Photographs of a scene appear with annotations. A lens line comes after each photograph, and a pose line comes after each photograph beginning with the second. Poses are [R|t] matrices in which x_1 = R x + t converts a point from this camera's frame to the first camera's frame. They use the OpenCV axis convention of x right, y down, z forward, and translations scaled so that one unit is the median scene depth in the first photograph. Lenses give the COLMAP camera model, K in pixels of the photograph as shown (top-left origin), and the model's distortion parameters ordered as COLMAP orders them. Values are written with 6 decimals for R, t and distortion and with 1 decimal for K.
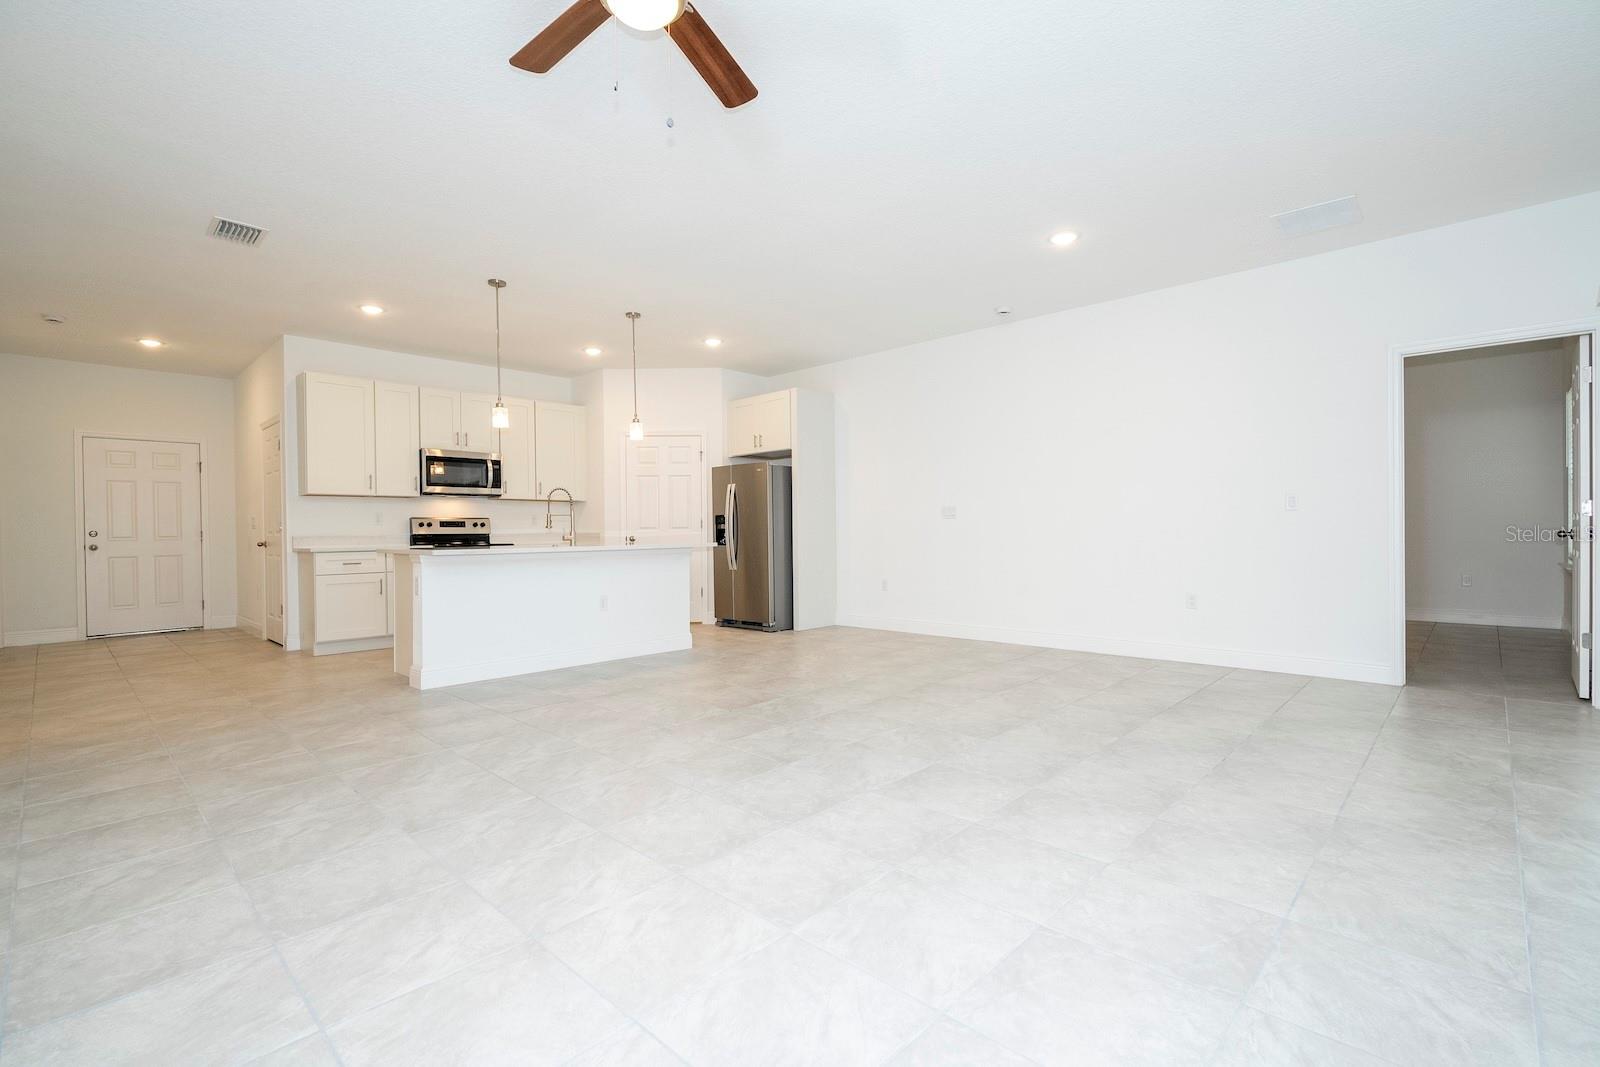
lens RADIAL K [[721.4, 0, 805.1], [0, 721.4, 533.3], [0, 0, 1]] dist [-0.005069, 0.003124]
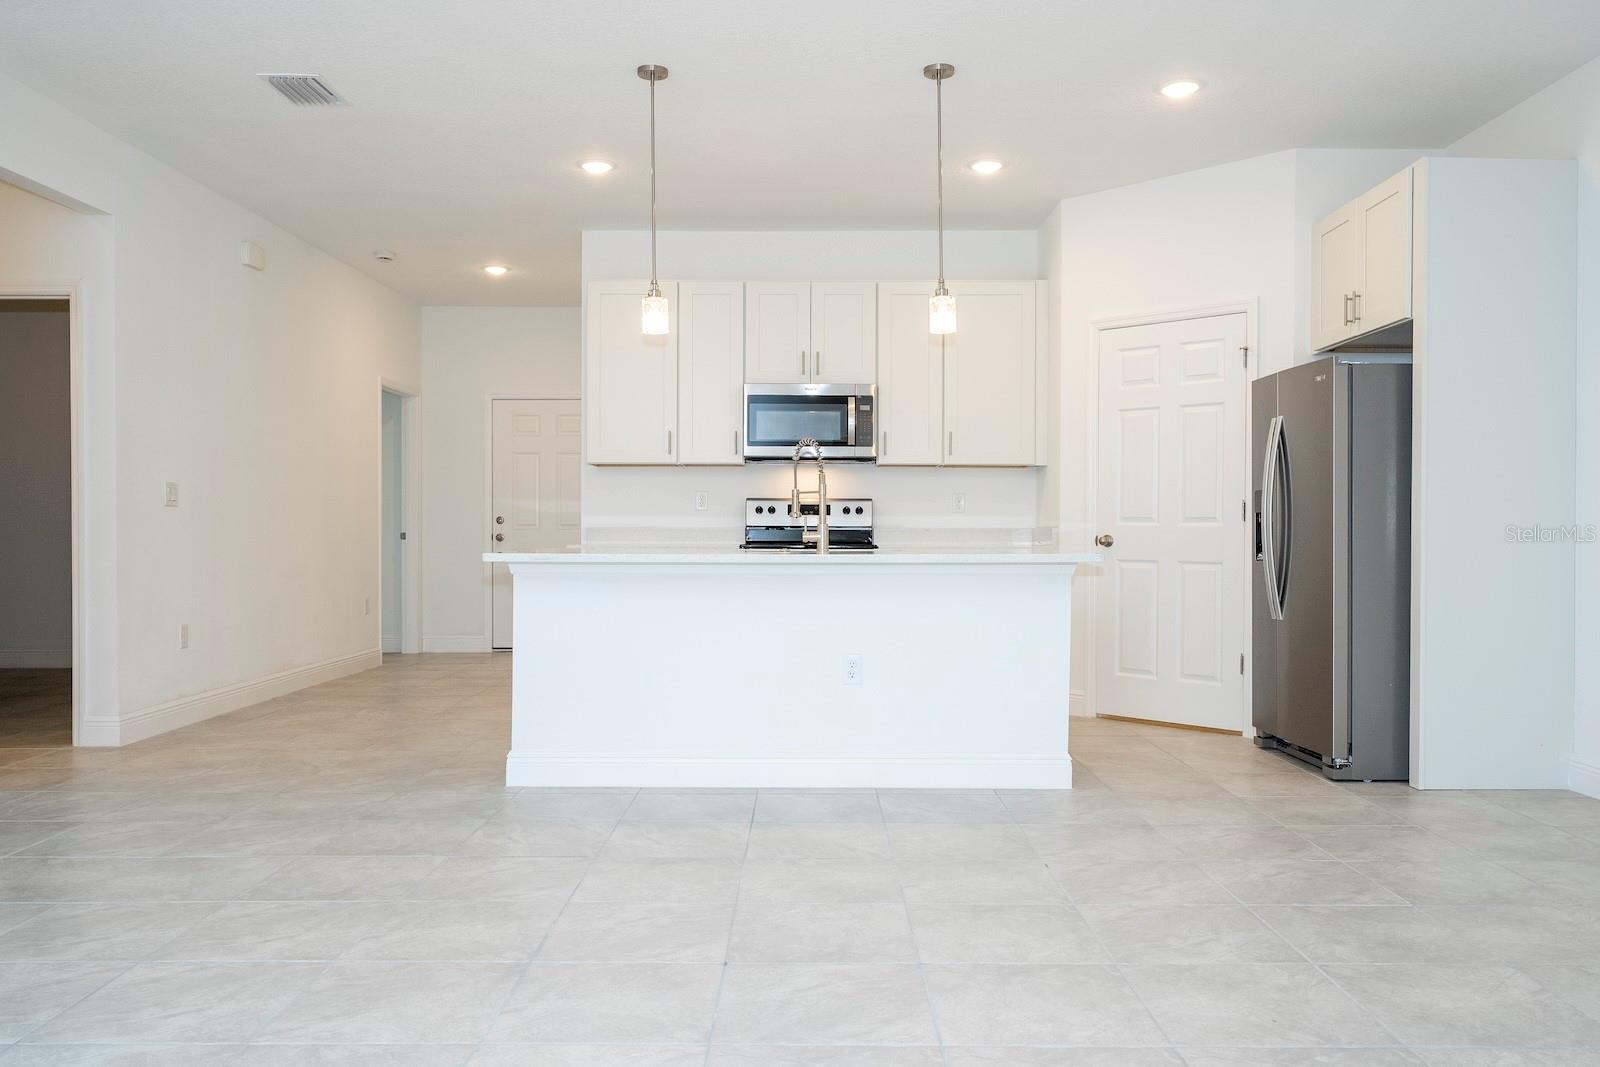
lens RADIAL K [[1239.5, 0, 803.6], [0, 1239.5, 532.5], [0, 0, 1]] dist [0.004827, 0.003786]
pose [[0.686684, 0.016343, -0.726772, 0.259524], [-0.012935, 0.999864, 0.010263, -0.004502], [0.726841, 0.002353, 0.686802, 0.322720]]
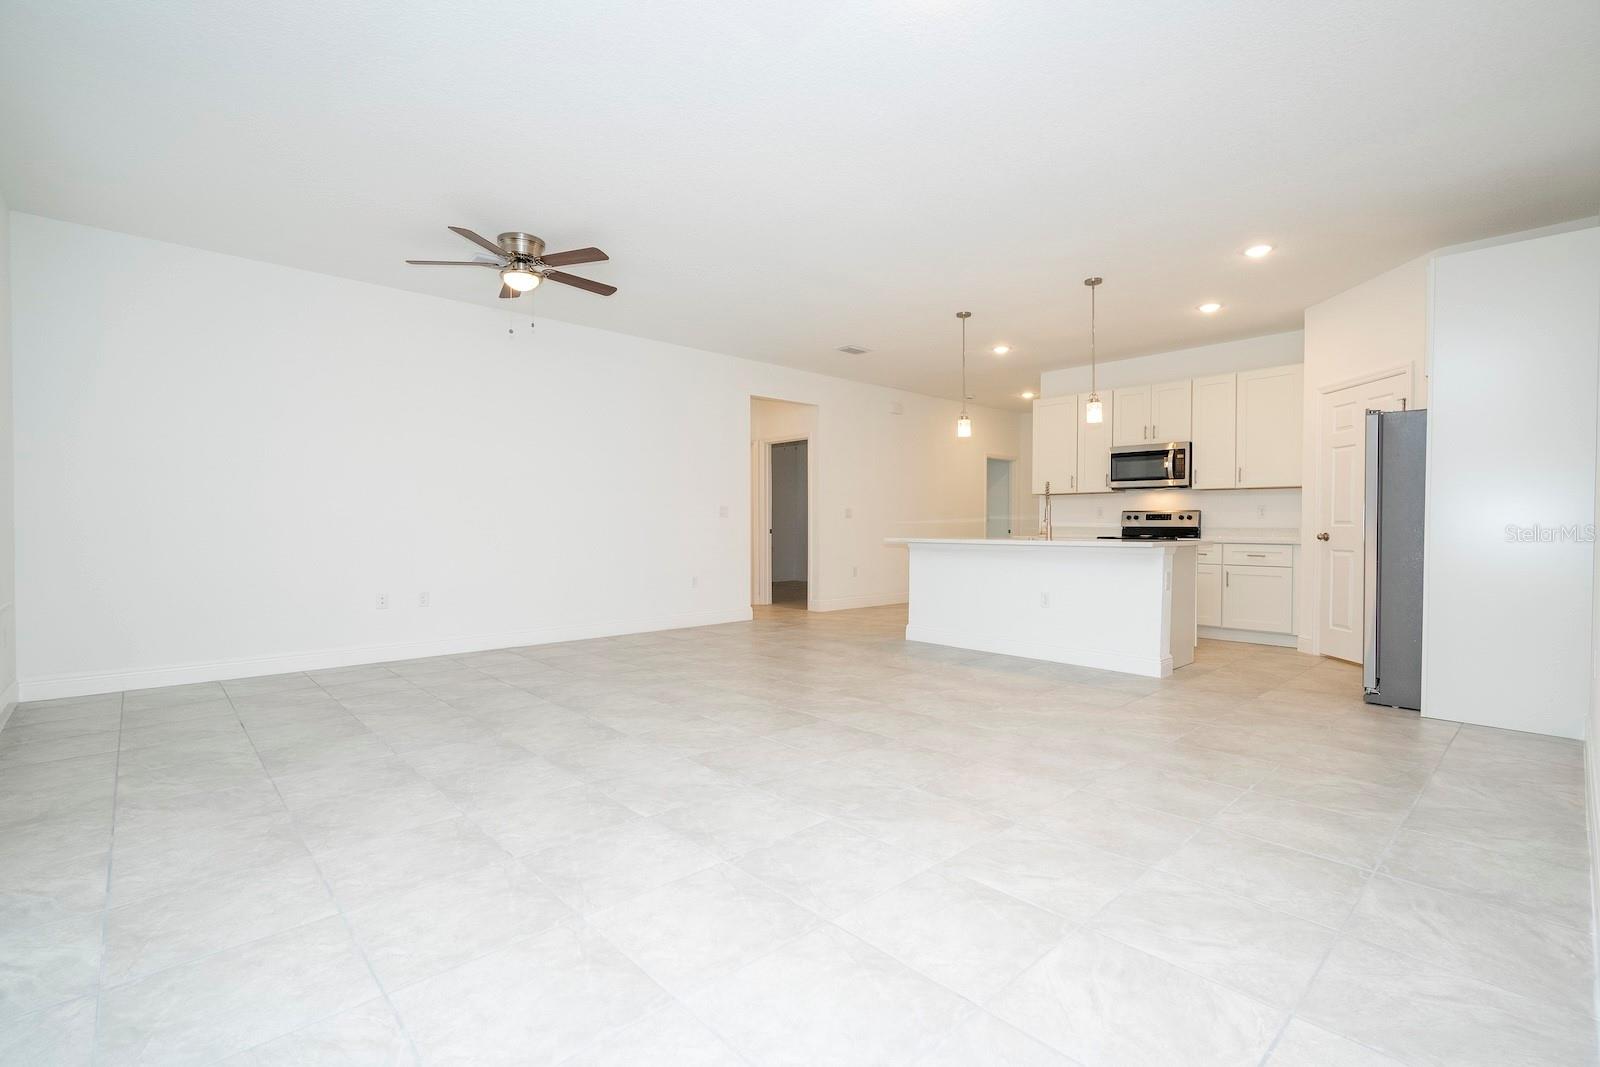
lens RADIAL K [[721.4, 0, 805.1], [0, 721.4, 533.3], [0, 0, 1]] dist [-0.005069, 0.003124]
pose [[-0.059293, 0.022266, -0.997992, 0.579100], [-0.007036, 0.999717, 0.022722, -0.009945], [0.998216, 0.008369, -0.059120, 0.606545]]
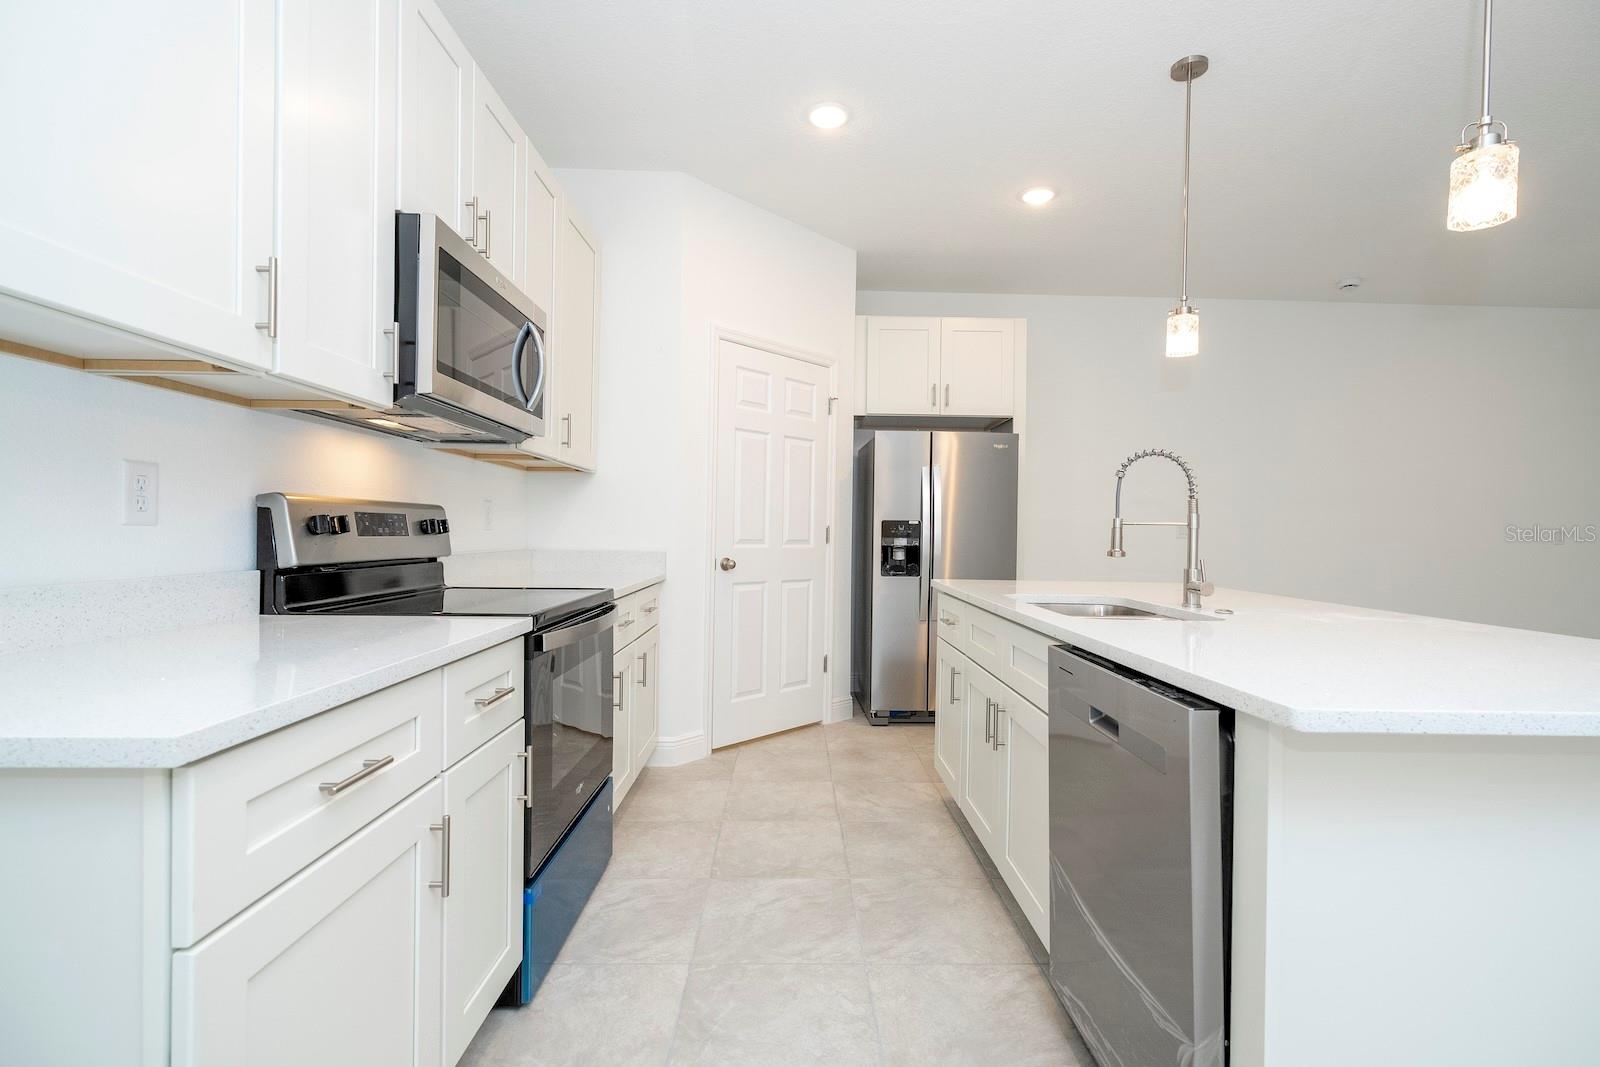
lens RADIAL K [[721.4, 0, 805.1], [0, 721.4, 533.3], [0, 0, 1]] dist [-0.005069, 0.003124]
pose [[0.707485, 0.019808, 0.706450, -0.608400], [-0.021007, 0.999755, -0.006994, -0.011636], [-0.706416, -0.009892, 0.707728, 0.736944]]
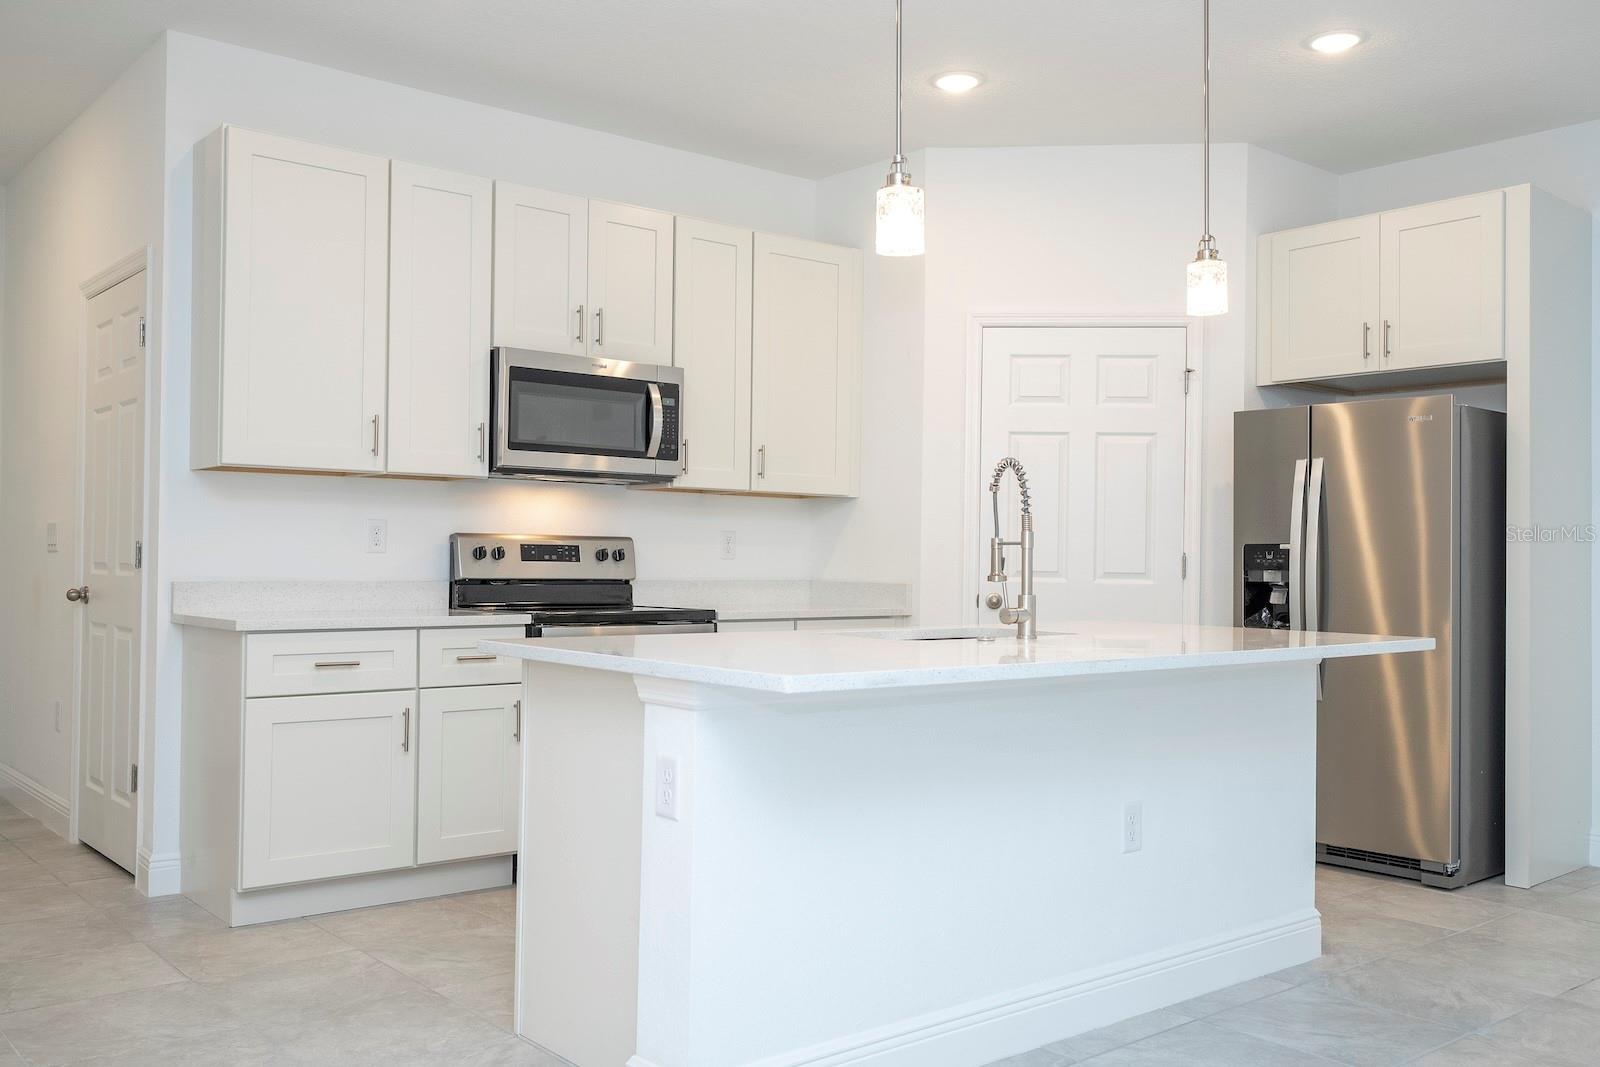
lens RADIAL K [[1402.2, 0, 806.1], [0, 1402.2, 535.5], [0, 0, 1]] dist [0.007746, 0.002451]
pose [[0.993134, 0.022312, -0.114835, -0.291892], [-0.024441, 0.999554, -0.017167, -0.013287], [0.114401, 0.019856, 0.993236, 0.308838]]
